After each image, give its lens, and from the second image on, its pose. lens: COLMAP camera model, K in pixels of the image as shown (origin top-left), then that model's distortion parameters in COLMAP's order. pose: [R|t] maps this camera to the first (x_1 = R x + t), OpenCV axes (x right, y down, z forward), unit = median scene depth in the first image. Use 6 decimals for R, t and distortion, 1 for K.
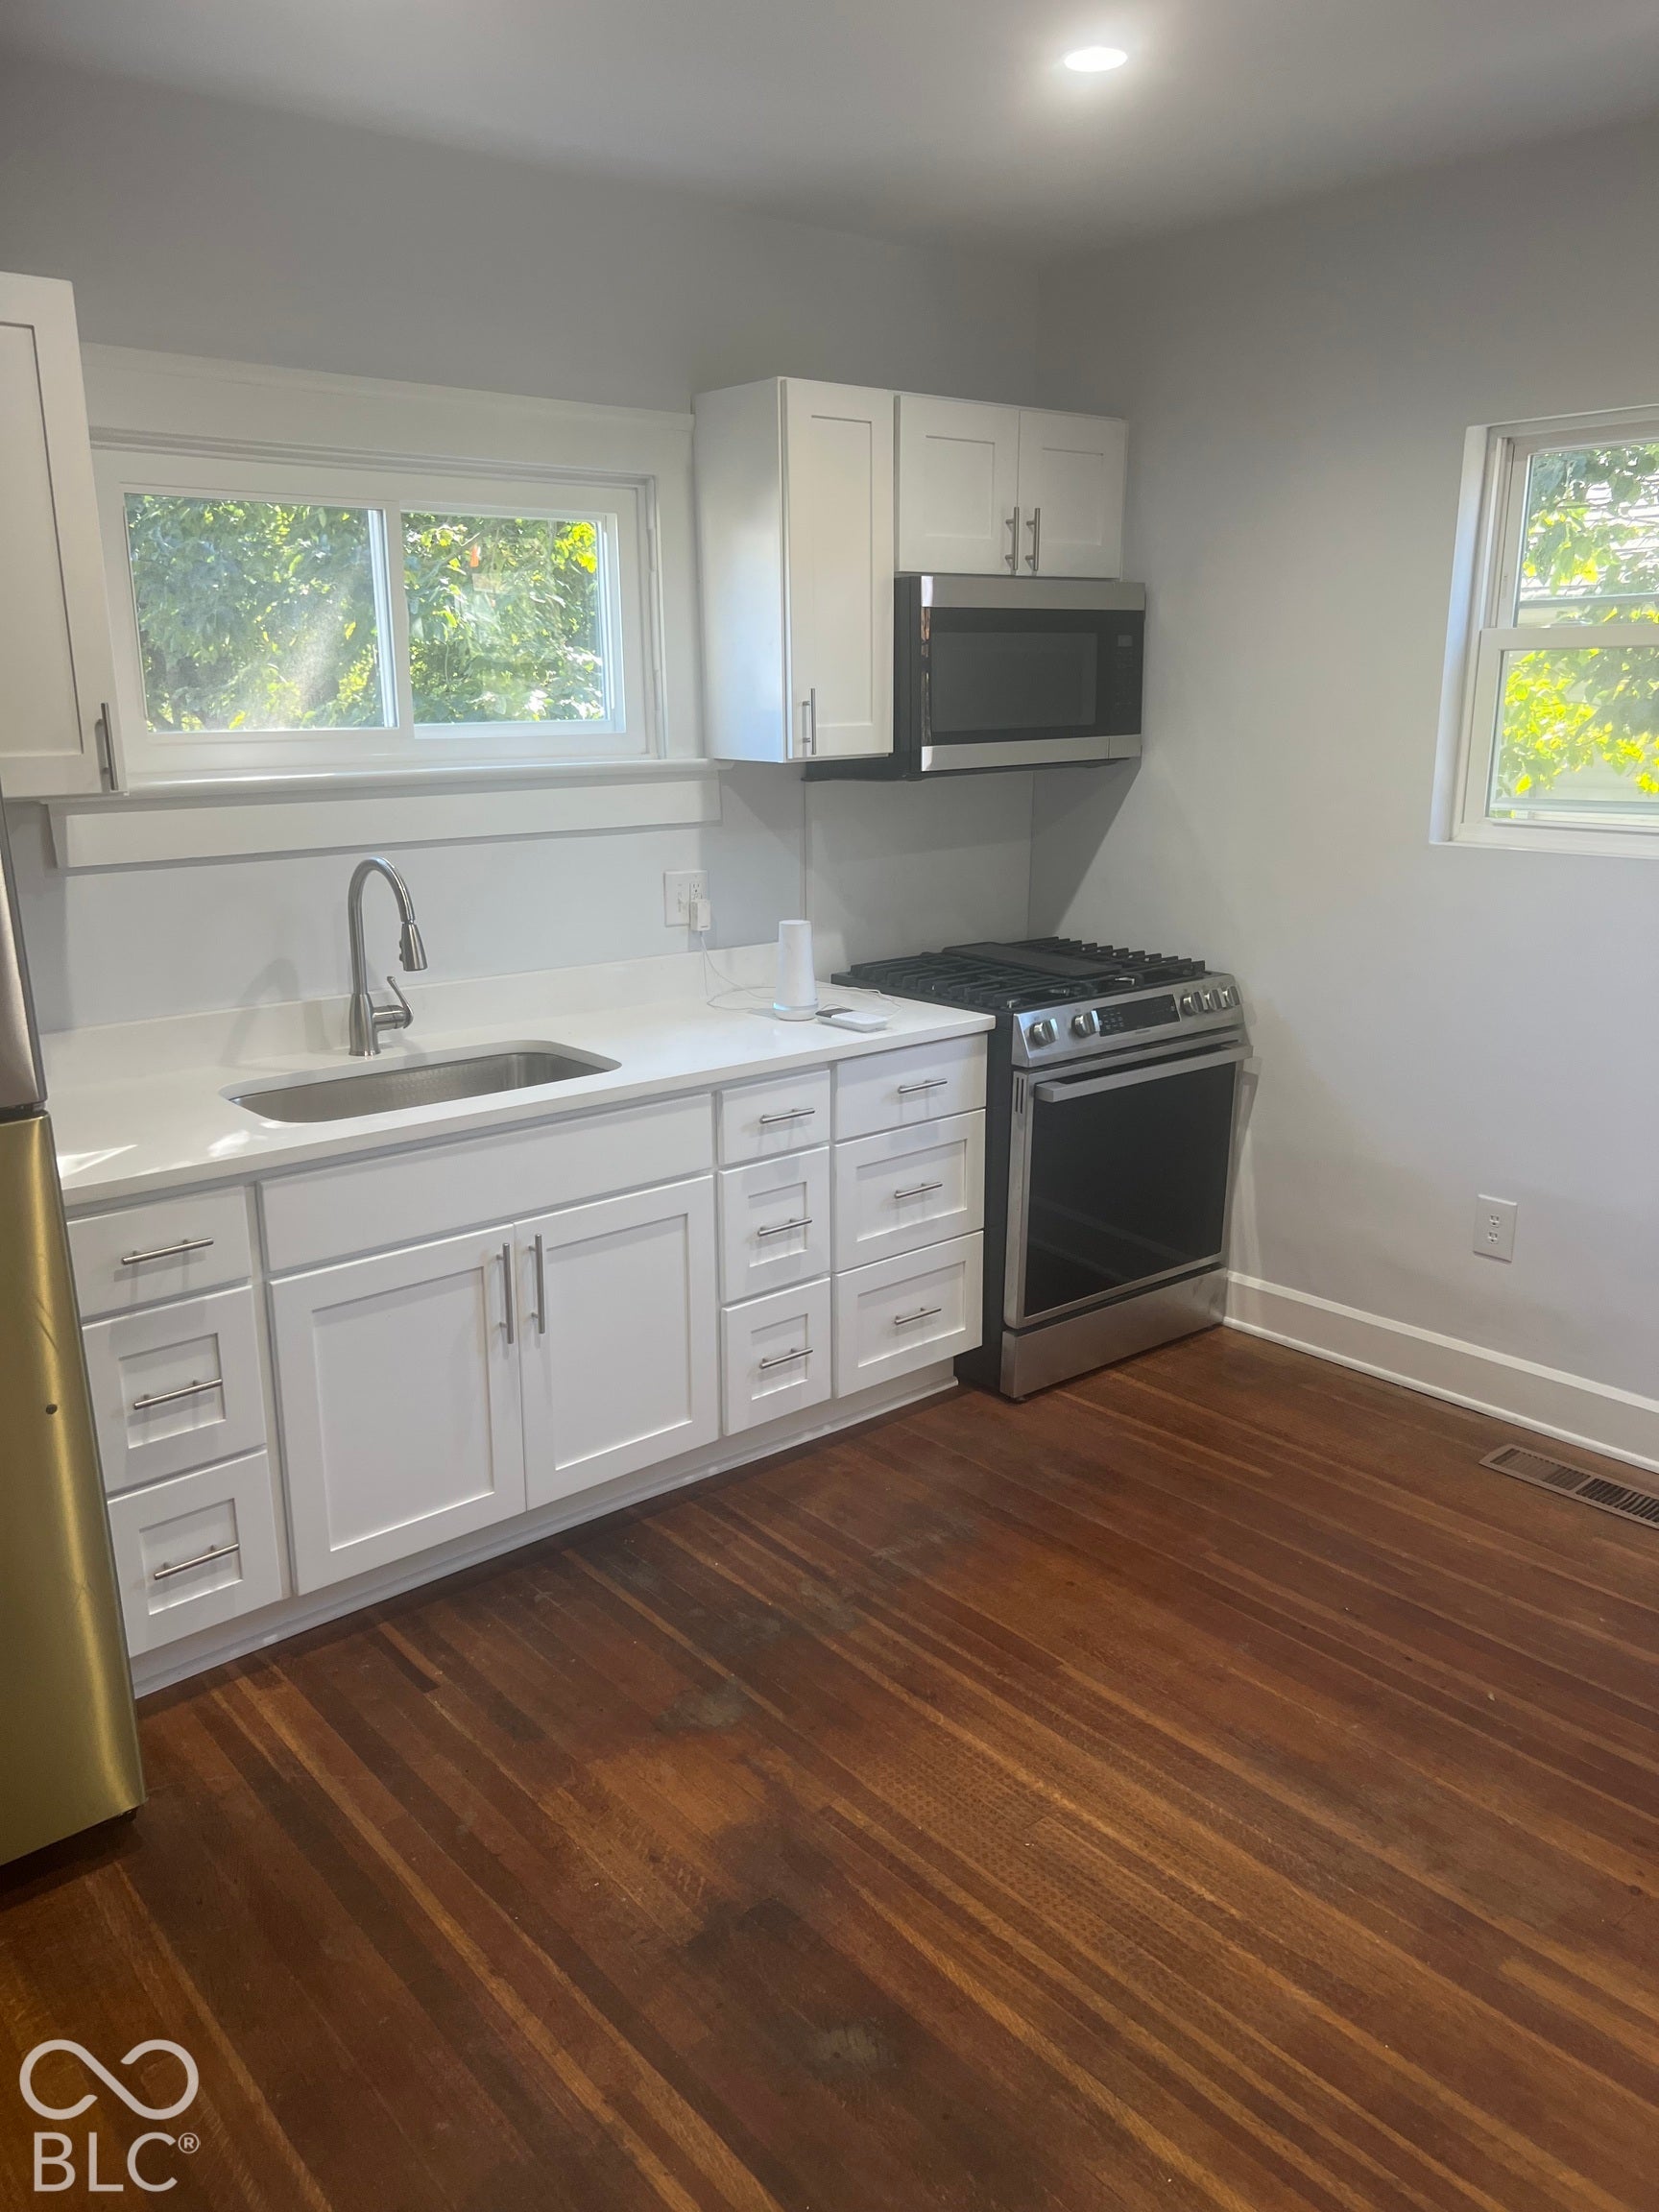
lens RADIAL K [[1659.7, 0, 805.6], [0, 1659.7, 1119.9], [0, 0, 1]] dist [0.025602, -0.035213]
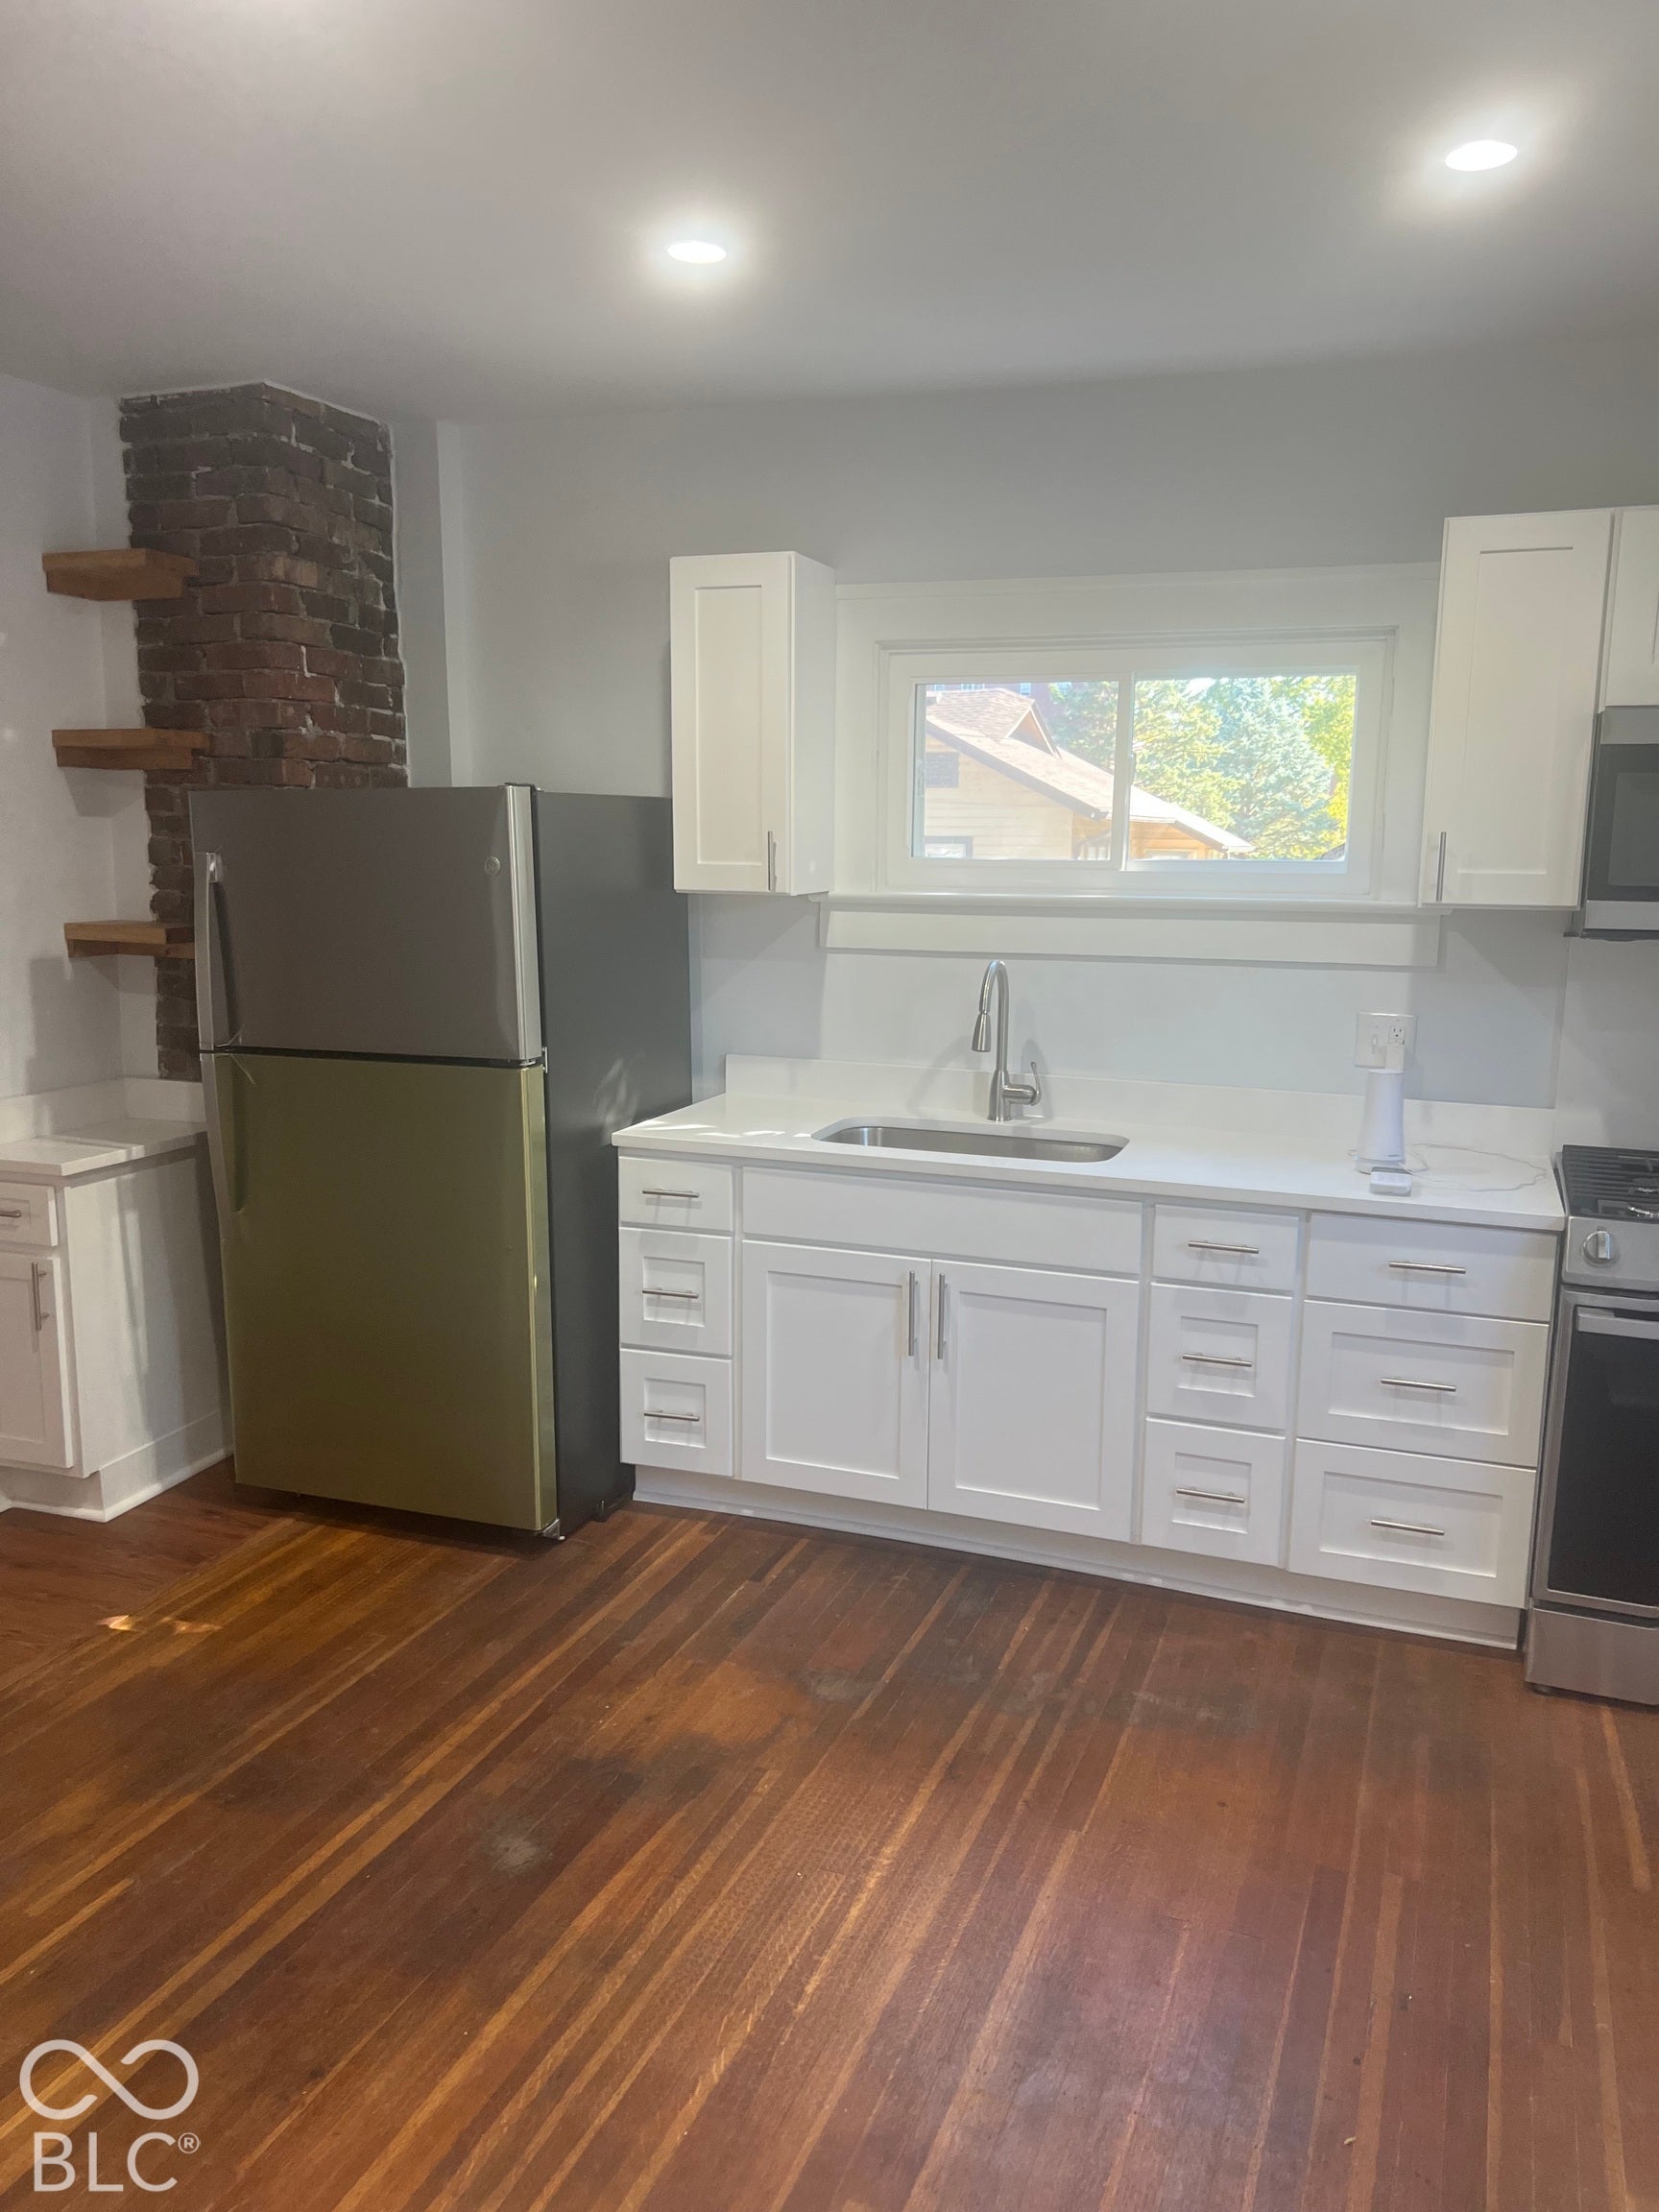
lens RADIAL K [[1669.8, 0, 829.5], [0, 1669.8, 1106.0], [0, 0, 1]] dist [0.046936, -0.047536]
pose [[0.492819, 0.160395, -0.855221, 0.809503], [-0.239258, 0.969957, 0.044041, -0.081857], [0.836591, 0.182914, 0.516389, 0.294632]]
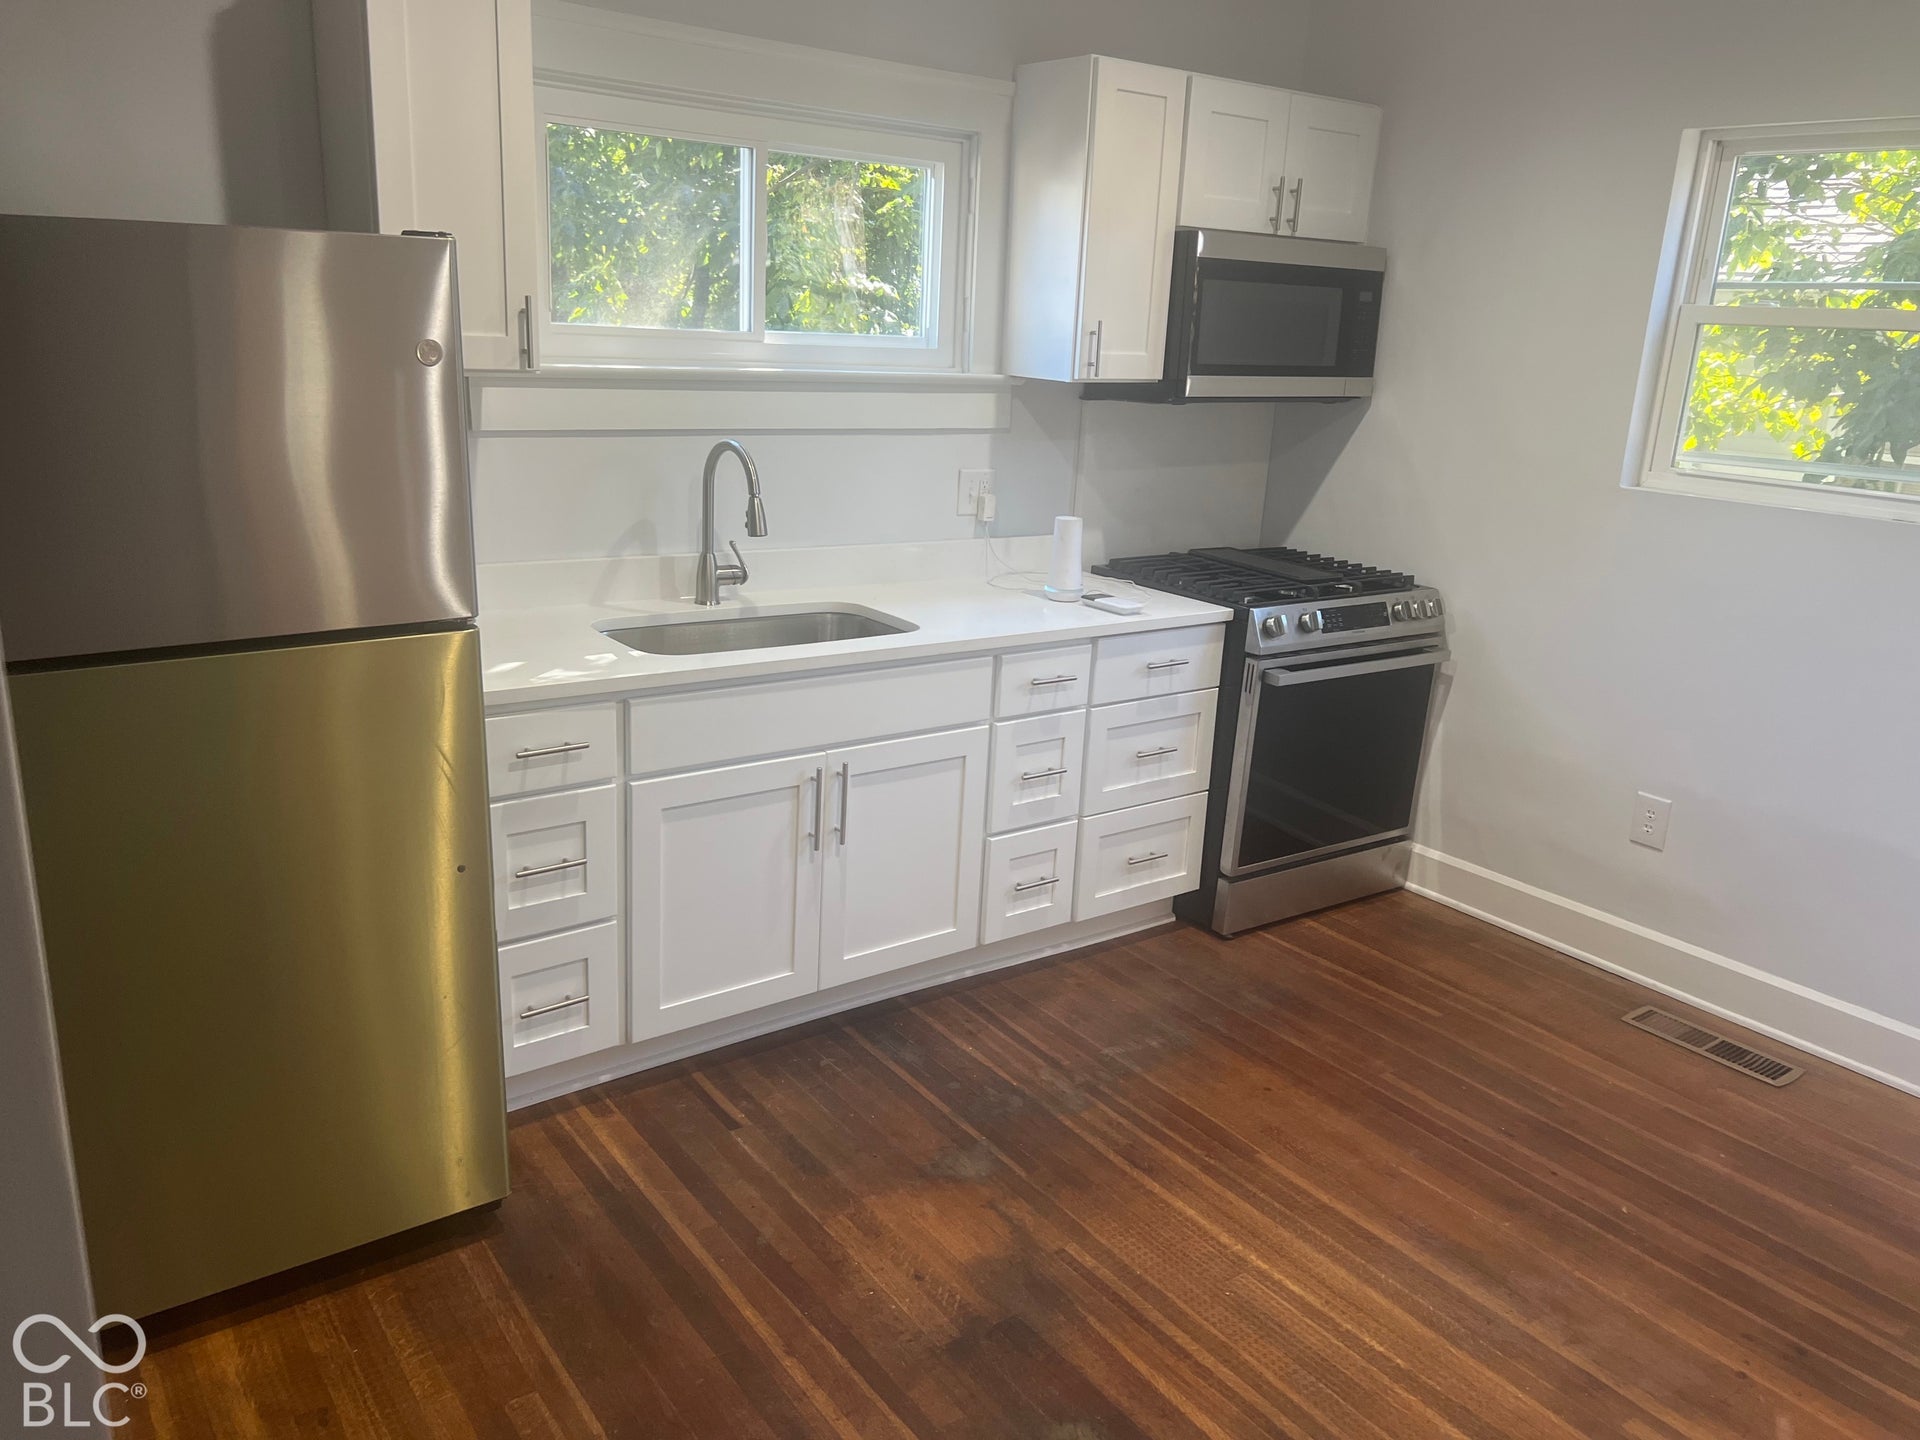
lens RADIAL K [[1440.6, 0, 960.0], [0, 1440.6, 720.0], [0, 0, 1]] dist [0.025602, -0.035213]
pose [[0.996469, 0.072612, -0.042154, -0.036882], [-0.071935, 0.997258, 0.017373, 0.014286], [0.043300, -0.014279, 0.998960, -0.037206]]
